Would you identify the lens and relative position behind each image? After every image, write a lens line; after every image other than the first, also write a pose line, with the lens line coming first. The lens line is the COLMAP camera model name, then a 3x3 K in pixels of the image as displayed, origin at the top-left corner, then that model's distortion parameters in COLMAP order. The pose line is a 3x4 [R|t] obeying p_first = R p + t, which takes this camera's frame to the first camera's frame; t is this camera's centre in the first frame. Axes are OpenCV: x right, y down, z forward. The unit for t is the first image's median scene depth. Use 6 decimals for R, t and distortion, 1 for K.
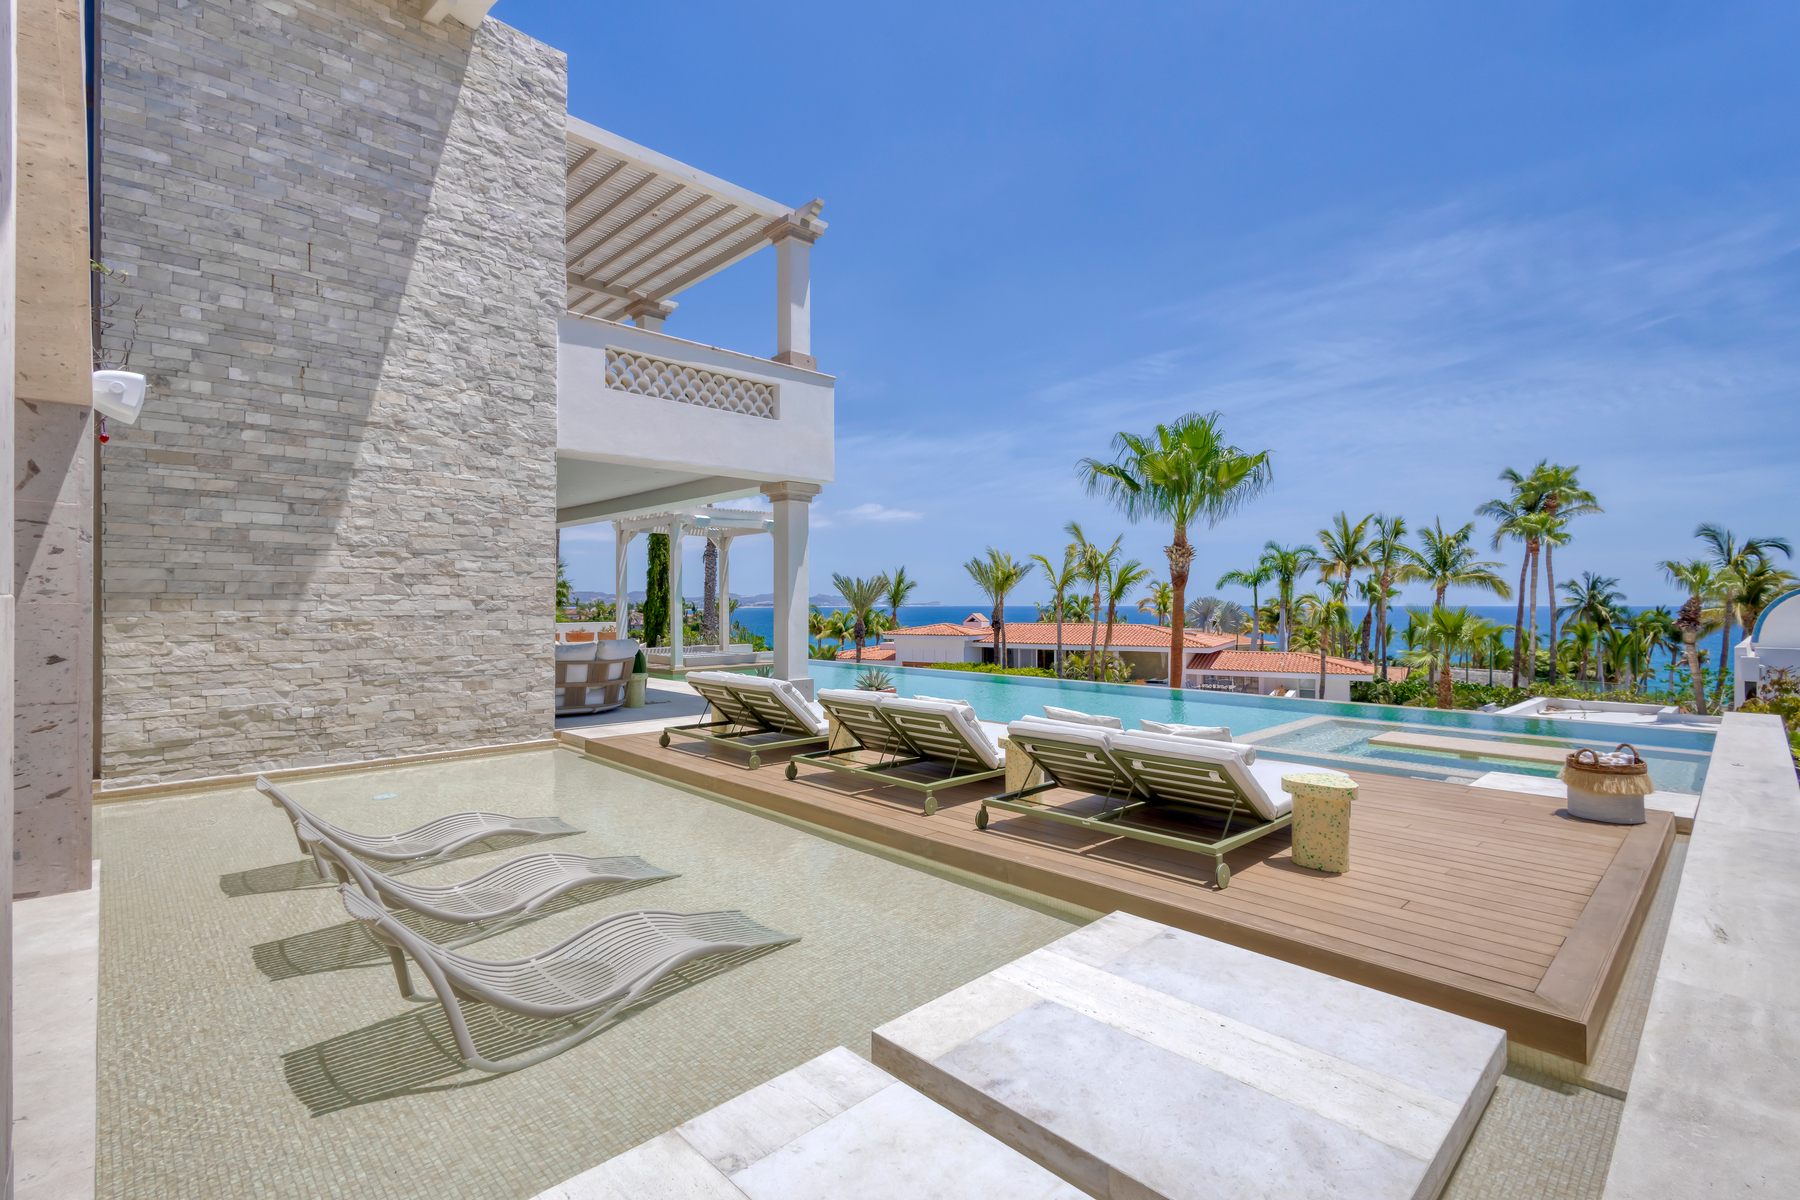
lens RADIAL K [[824.3, 0, 908.9], [0, 824.3, 601.3], [0, 0, 1]] dist [0.012275, -0.003087]
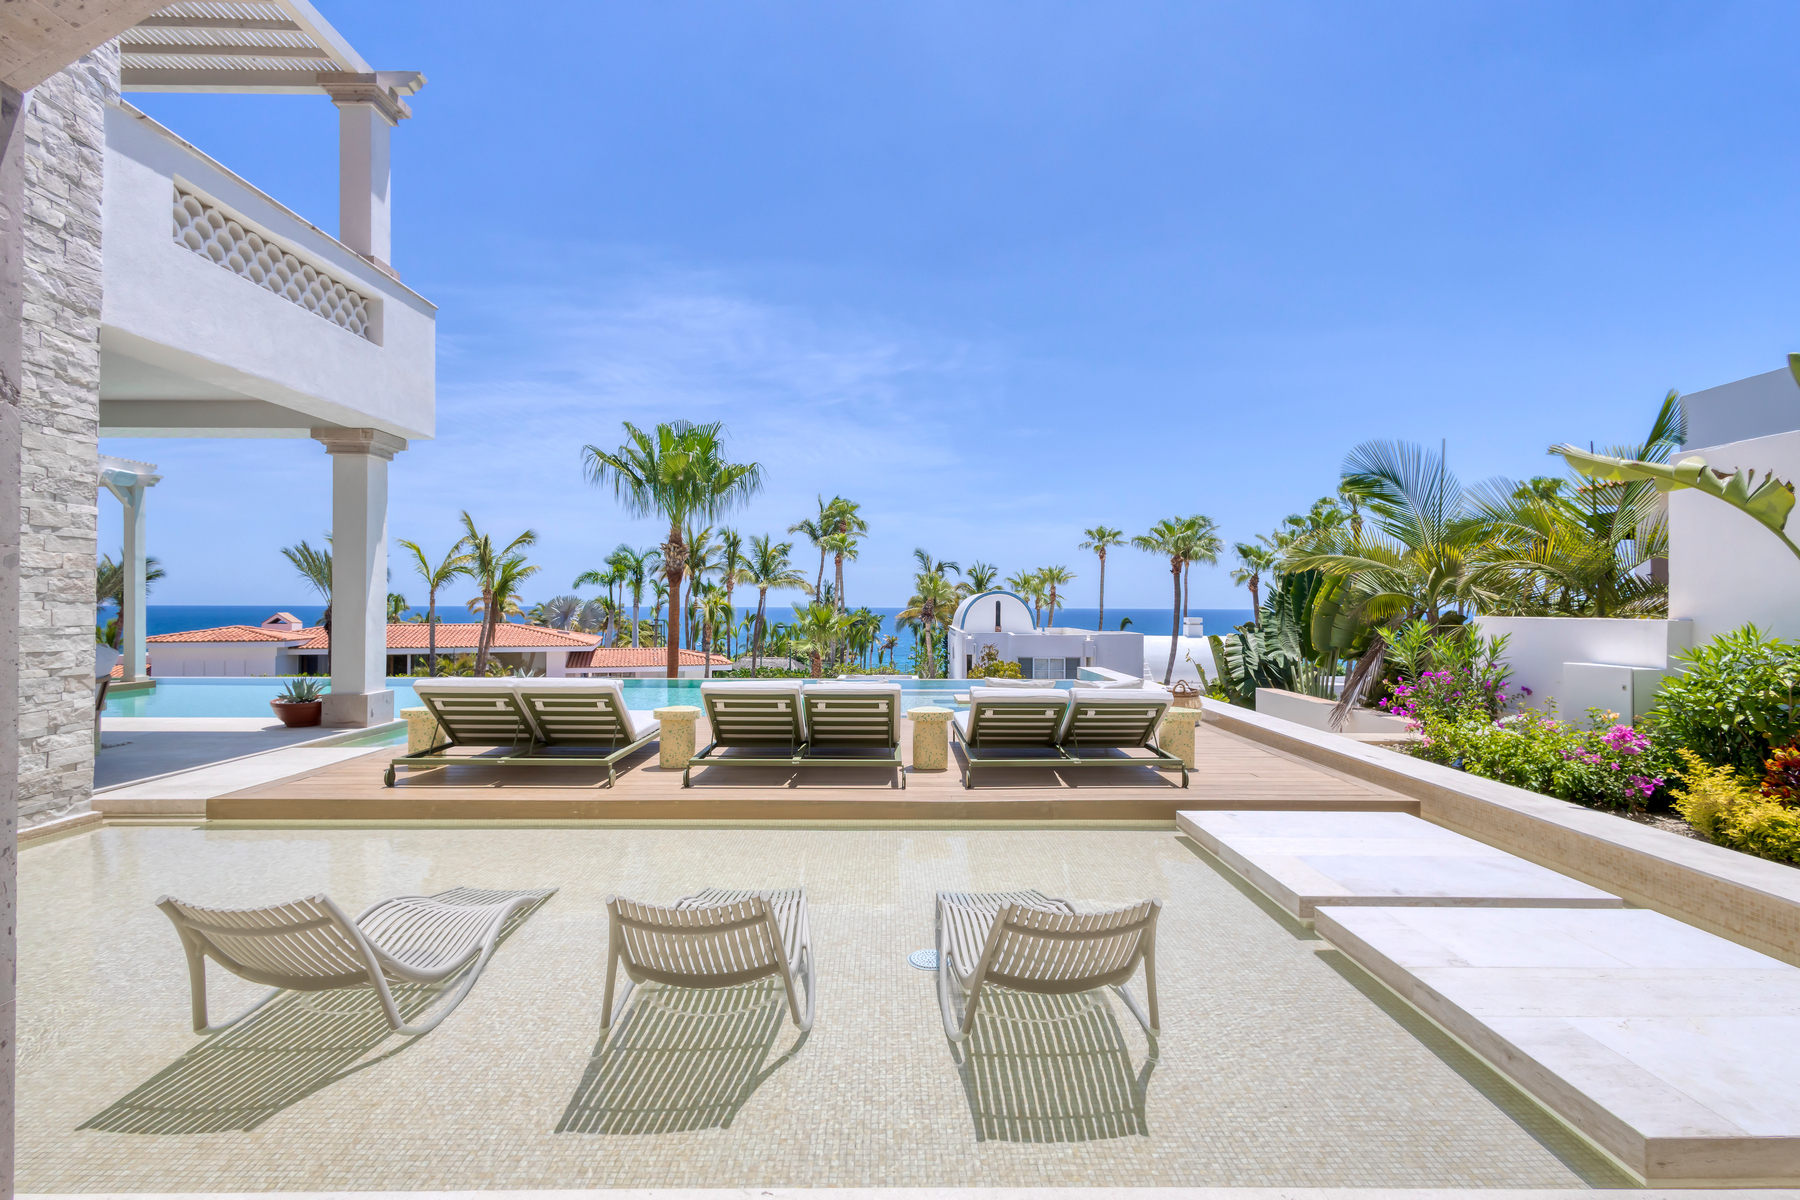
lens RADIAL K [[824.3, 0, 896.0], [0, 824.3, 597.5], [0, 0, 1]] dist [0.012275, -0.003087]
pose [[0.685992, 0.009496, 0.727547, -0.473568], [-0.005787, 0.999954, -0.007595, 0.014588], [-0.727586, 0.001000, 0.686016, 0.175609]]
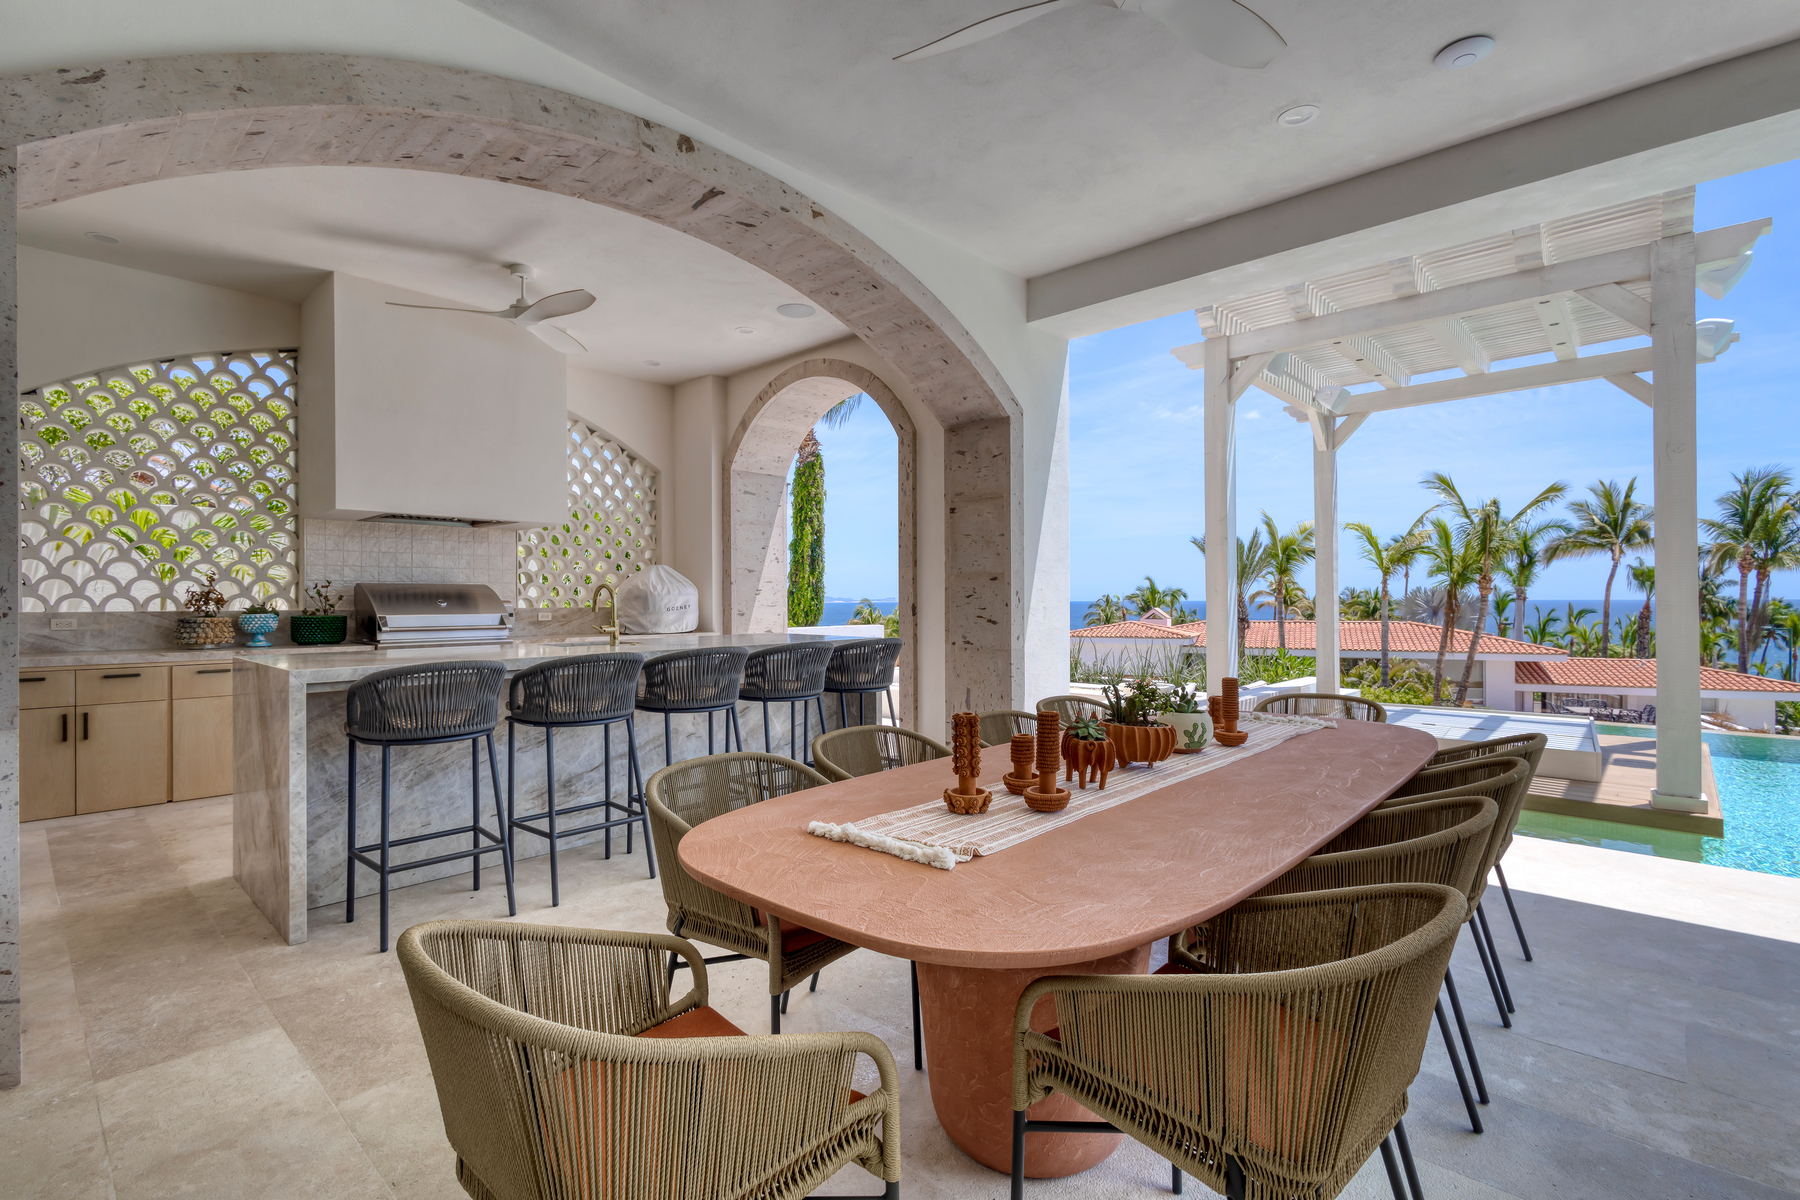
lens RADIAL K [[824.3, 0, 903.1], [0, 824.3, 598.4], [0, 0, 1]] dist [0.012275, -0.003087]
pose [[0.997590, -0.002690, 0.069335, -1.124859], [0.002528, 0.999994, 0.002410, 0.022261], [-0.069341, -0.002229, 0.997590, 1.480336]]
